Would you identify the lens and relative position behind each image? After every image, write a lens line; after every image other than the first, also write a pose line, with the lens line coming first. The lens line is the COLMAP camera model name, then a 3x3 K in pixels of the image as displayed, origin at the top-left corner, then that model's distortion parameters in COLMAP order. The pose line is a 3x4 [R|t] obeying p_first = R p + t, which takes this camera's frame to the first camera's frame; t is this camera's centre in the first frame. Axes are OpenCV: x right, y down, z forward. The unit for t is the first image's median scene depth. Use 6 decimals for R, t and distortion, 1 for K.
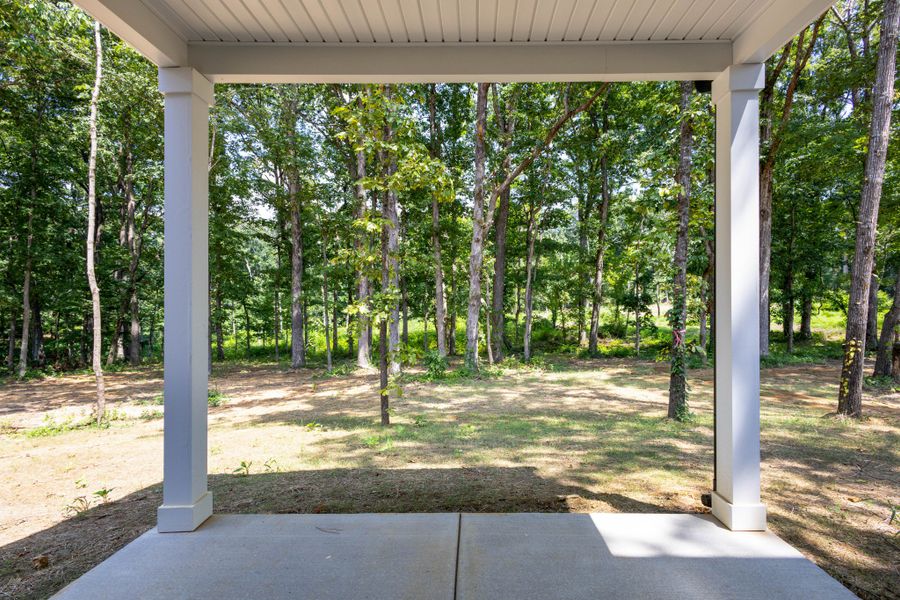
lens RADIAL K [[425.8, 0, 447.5], [0, 425.8, 307.0], [0, 0, 1]] dist [0.003414, 0.000118]
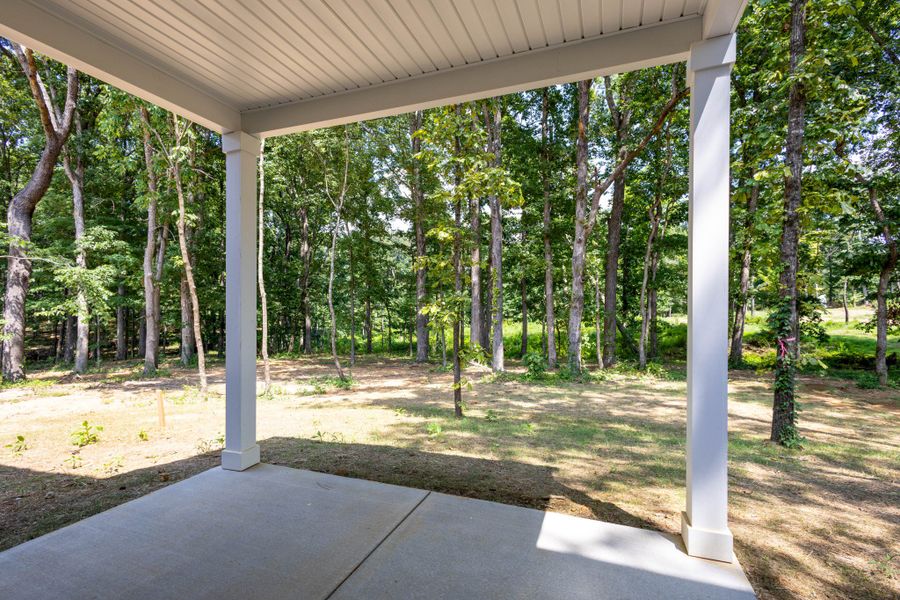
lens RADIAL K [[416.6, 0, 450.5], [0, 416.6, 307.8], [0, 0, 1]] dist [0.001814, 0.000119]
pose [[0.936139, 0.005994, -0.351578, 0.139345], [-0.006966, 0.999975, -0.001501, 0.000770], [0.351560, 0.003854, 0.936157, -0.003260]]
